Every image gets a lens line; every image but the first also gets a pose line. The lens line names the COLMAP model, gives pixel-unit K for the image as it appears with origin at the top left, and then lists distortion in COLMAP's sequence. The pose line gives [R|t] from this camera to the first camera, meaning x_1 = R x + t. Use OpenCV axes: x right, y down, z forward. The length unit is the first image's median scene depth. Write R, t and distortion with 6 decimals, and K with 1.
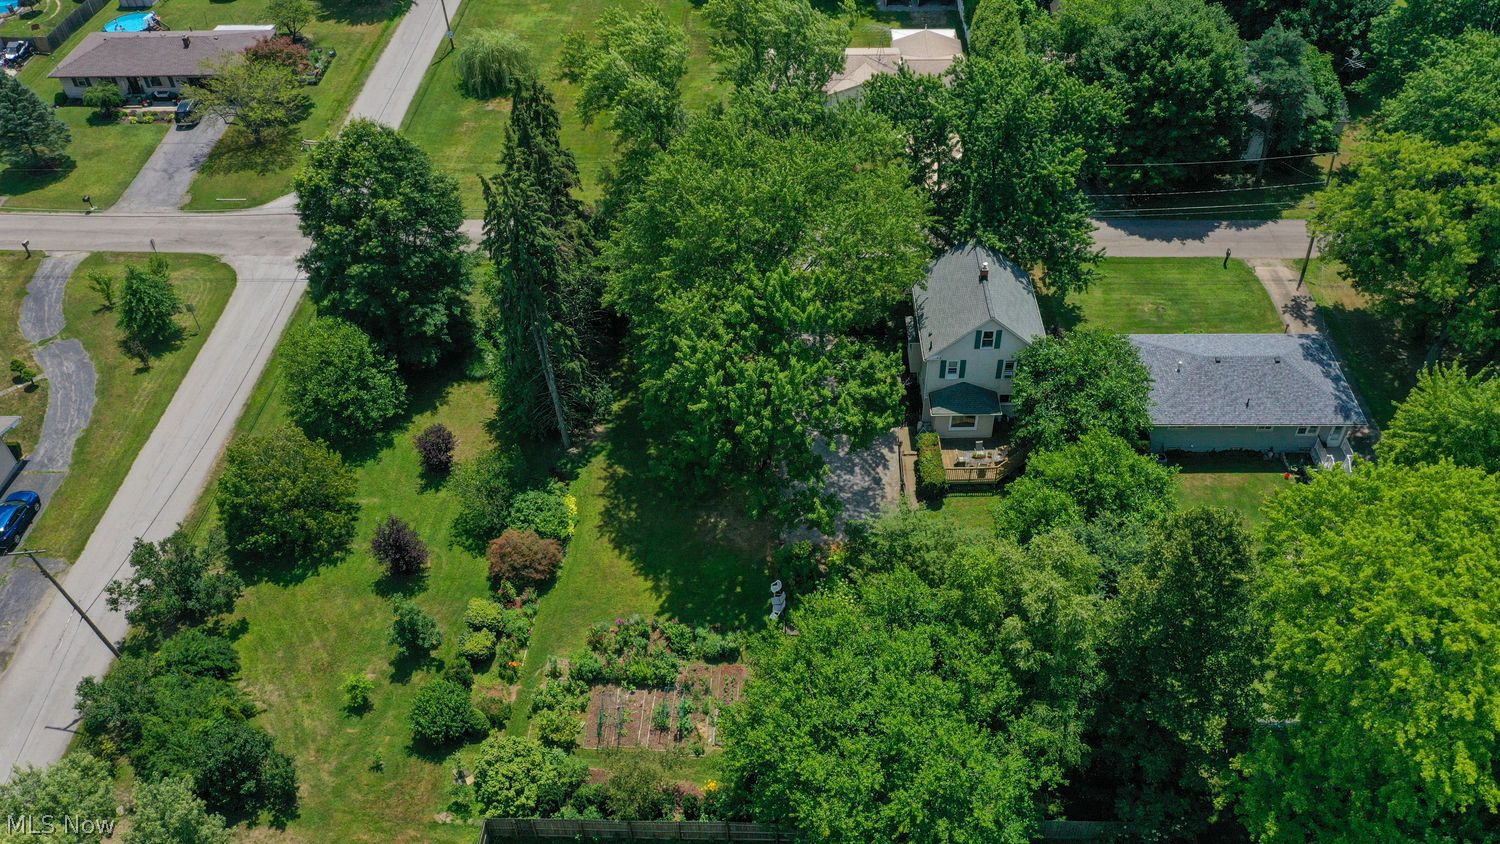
lens RADIAL K [[1190.3, 0, 746.4], [0, 1190.3, 420.3], [0, 0, 1]] dist [-0.000665, 0.005476]
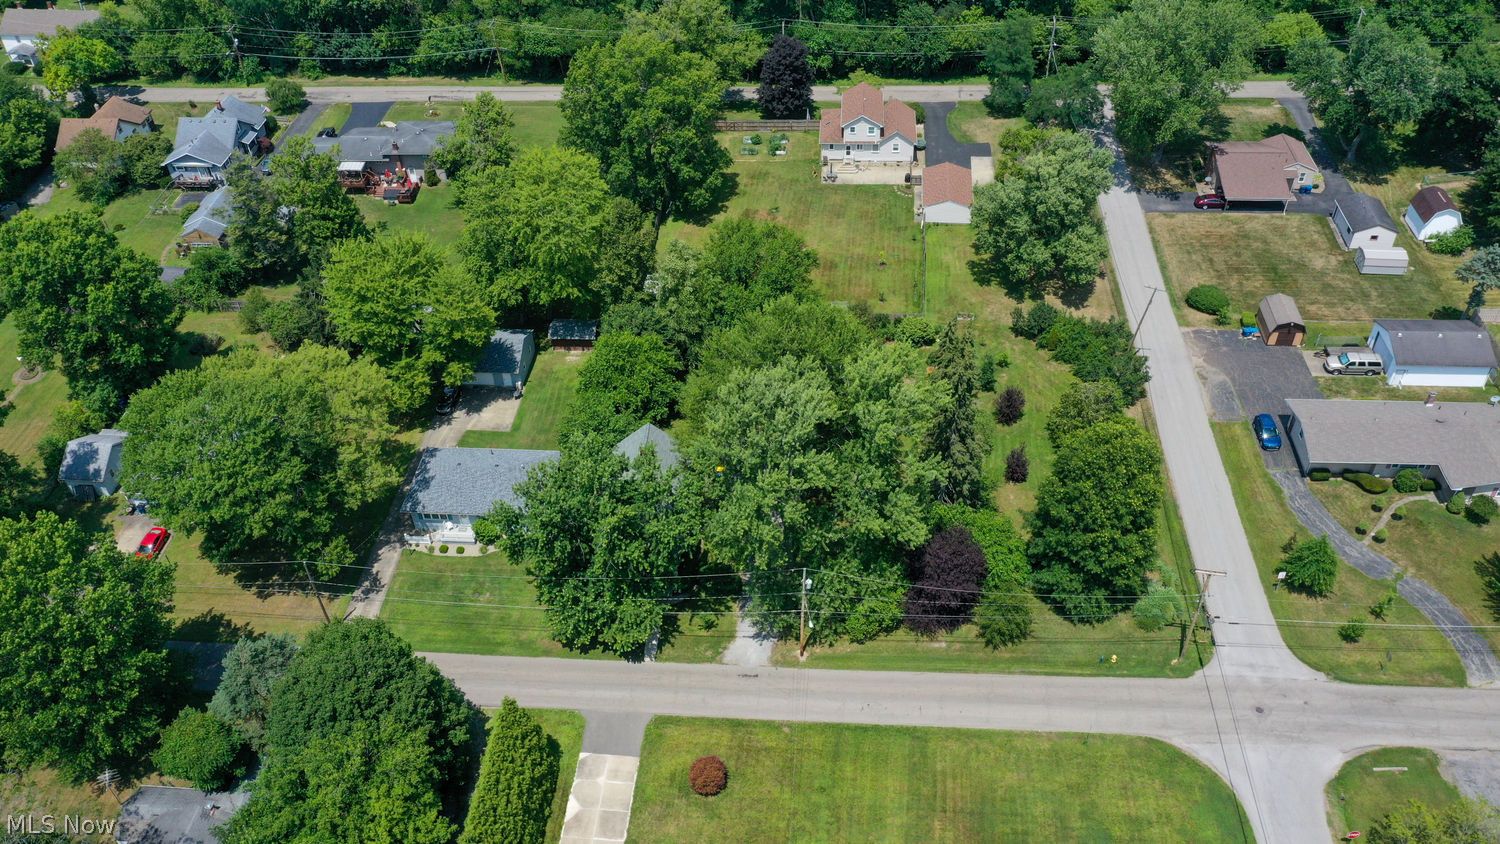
lens RADIAL K [[1156.6, 0, 752.2], [0, 1156.6, 425.0], [0, 0, 1]] dist [0.008006, -0.007870]
pose [[-0.997126, 0.022722, 0.072268, -0.033237], [0.074125, 0.095782, 0.992639, -1.517215], [0.015633, 0.995143, -0.097191, 1.123027]]
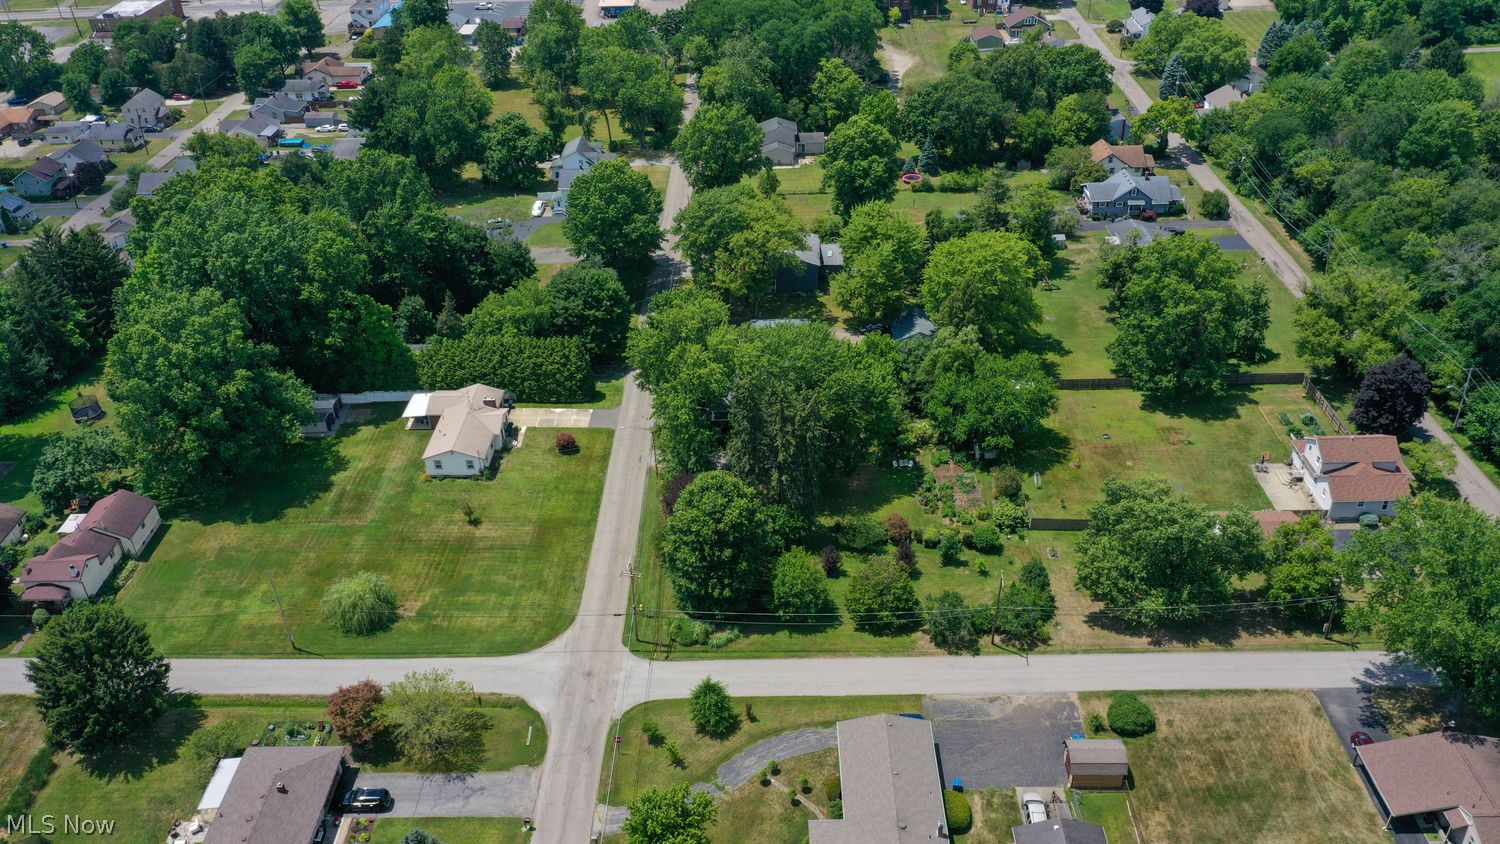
lens RADIAL K [[1163.9, 0, 766.4], [0, 1163.9, 421.6], [0, 0, 1]] dist [0.025807, -0.000974]
pose [[-0.038010, -0.517586, 0.854787, -1.736451], [0.692703, 0.602878, 0.395855, -0.913315], [-0.720221, 0.607159, 0.335617, 0.348658]]
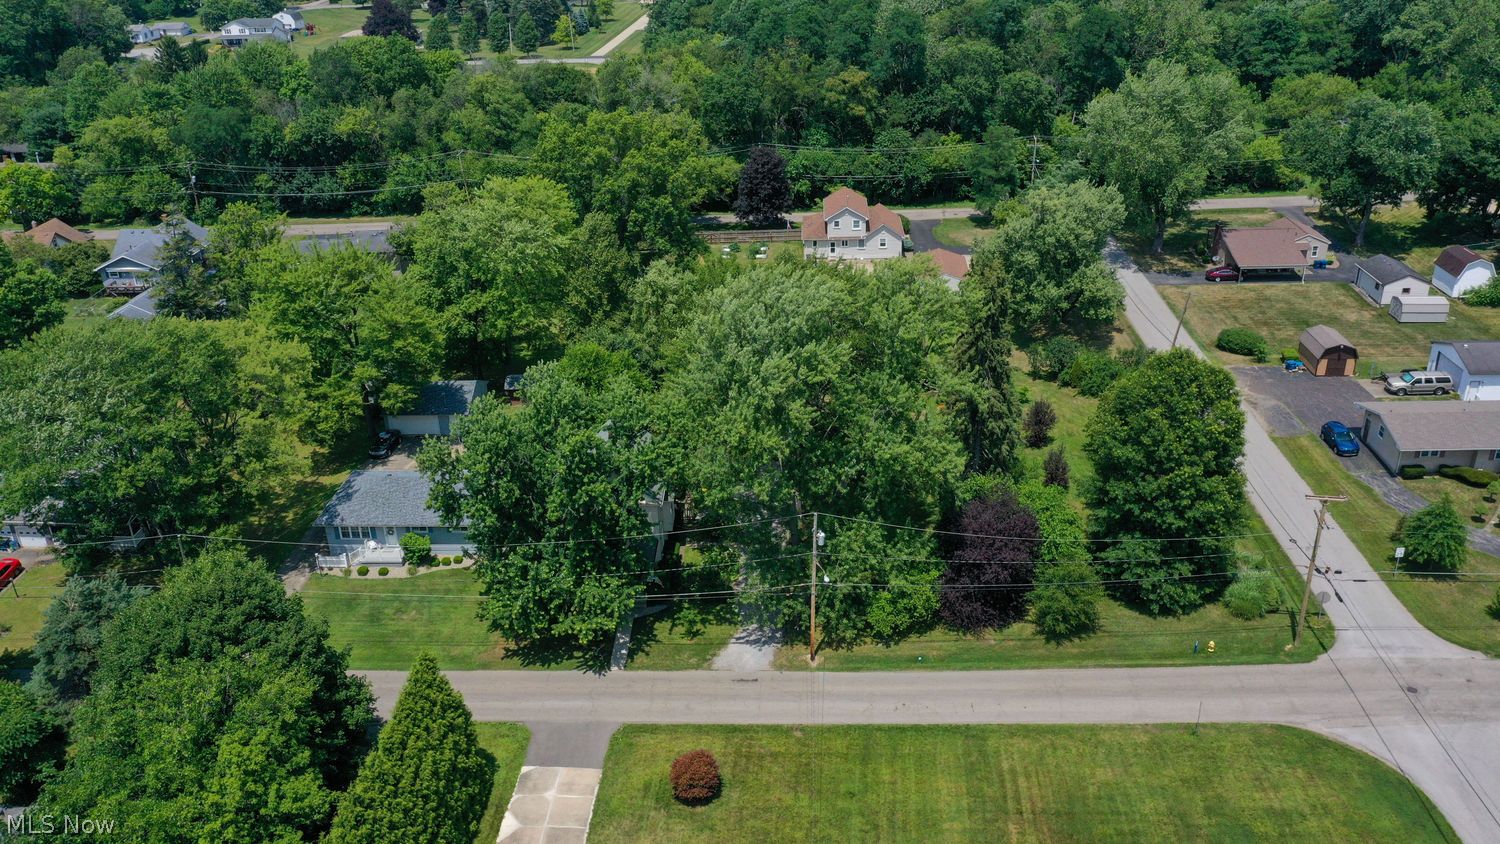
lens RADIAL K [[1172.6, 0, 750.3], [0, 1172.6, 415.5], [0, 0, 1]] dist [0.003472, -0.000738]
pose [[-0.997845, 0.054527, 0.036488, 0.018161], [0.054196, 0.371577, 0.926819, -1.224058], [0.036978, 0.926800, -0.373731, 1.448597]]
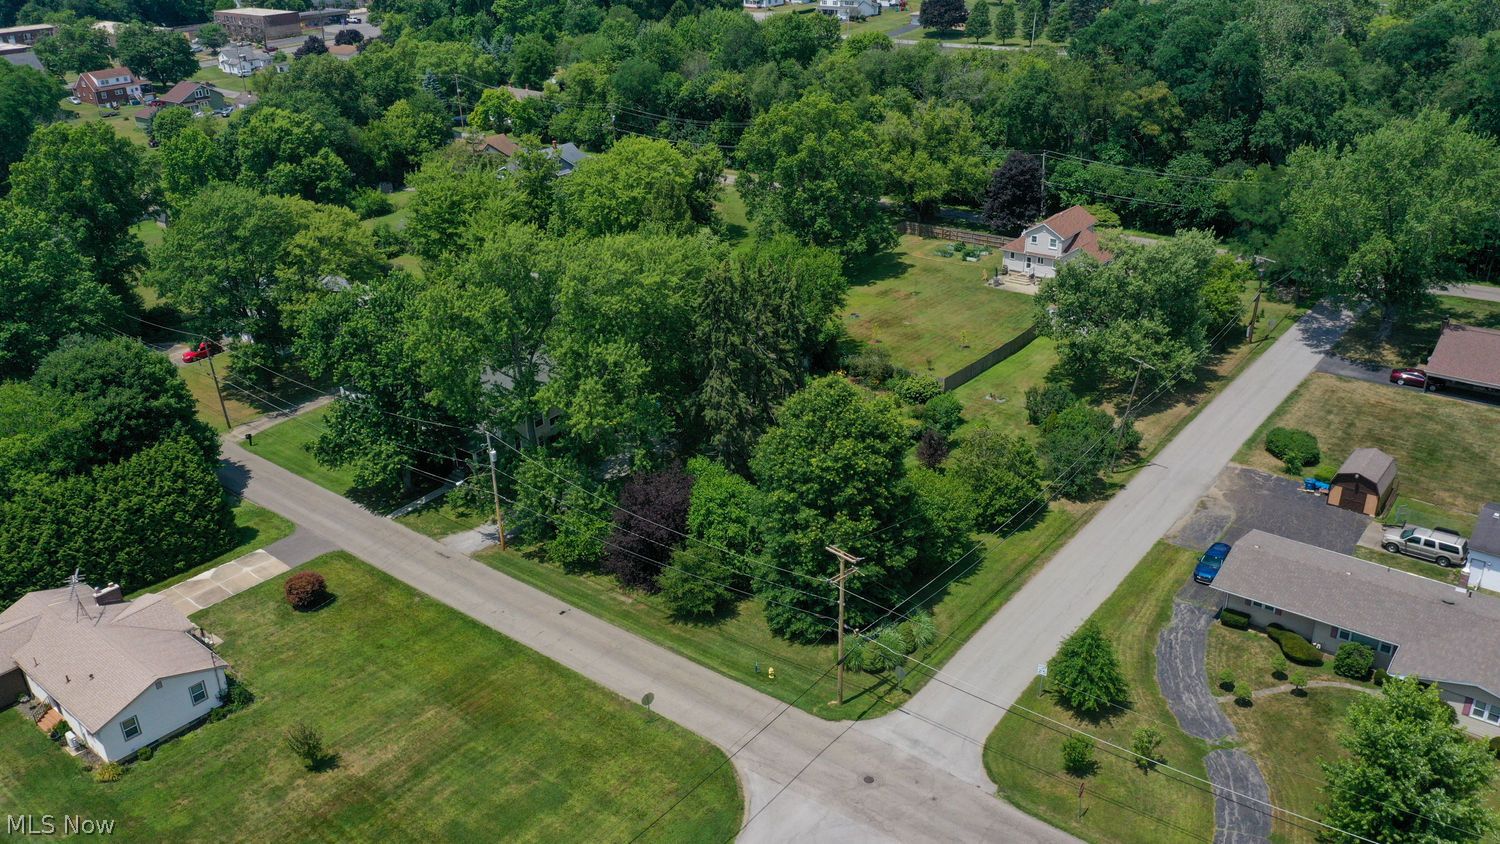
lens RADIAL K [[1156.6, 0, 752.2], [0, 1156.6, 425.0], [0, 0, 1]] dist [0.008006, -0.007870]
pose [[-0.803106, -0.203919, 0.559856, -0.855143], [0.444506, 0.420664, 0.790858, -1.071347], [-0.396782, 0.884002, -0.247195, 1.330884]]
